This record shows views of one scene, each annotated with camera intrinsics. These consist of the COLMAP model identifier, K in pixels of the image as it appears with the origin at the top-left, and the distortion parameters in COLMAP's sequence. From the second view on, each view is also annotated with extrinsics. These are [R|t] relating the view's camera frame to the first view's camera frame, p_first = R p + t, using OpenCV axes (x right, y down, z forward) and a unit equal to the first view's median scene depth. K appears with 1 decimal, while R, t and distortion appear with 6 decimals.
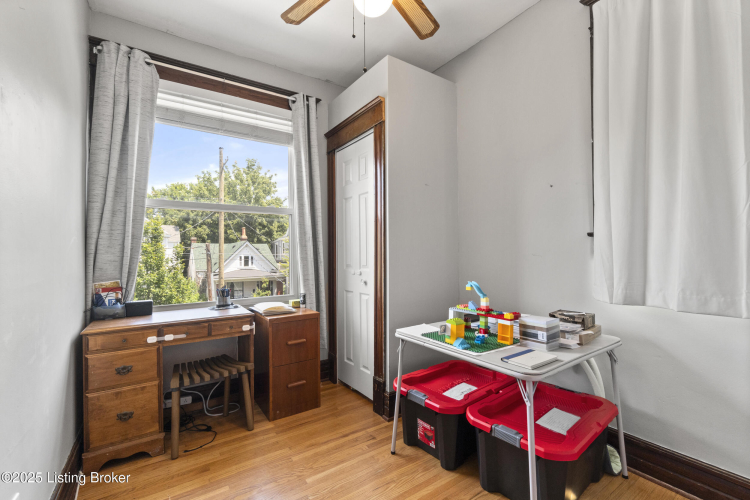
lens RADIAL K [[326.5, 0, 375.9], [0, 326.5, 253.0], [0, 0, 1]] dist [-0.004362, -0.000017]
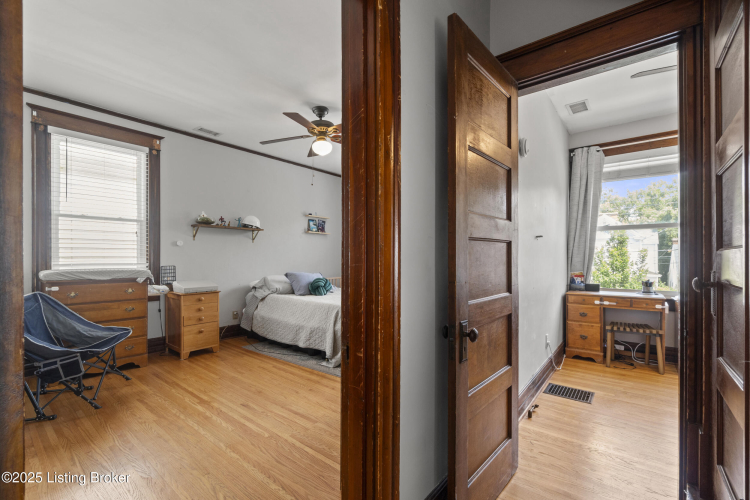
lens RADIAL K [[326.5, 0, 374.5], [0, 326.5, 257.6], [0, 0, 1]] dist [-0.004362, -0.000017]
pose [[0.302171, 0.006564, -0.953231, 0.673523], [-0.001526, 0.999978, 0.006402, -0.007967], [0.953253, -0.000479, 0.302174, -0.752238]]
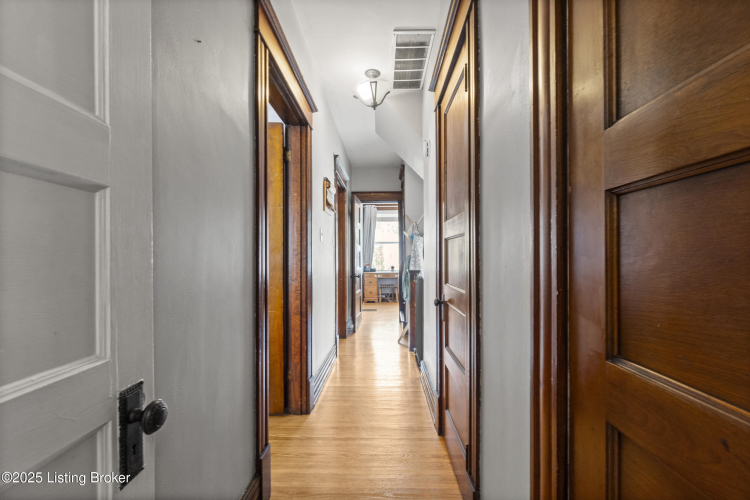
lens RADIAL K [[326.5, 0, 376.1], [0, 326.5, 253.9], [0, 0, 1]] dist [-0.004362, -0.000017]
pose [[0.812811, -0.004101, -0.582513, 1.669710], [0.004276, 0.999990, -0.001074, -0.022949], [0.582512, -0.001618, 0.812820, -2.282366]]
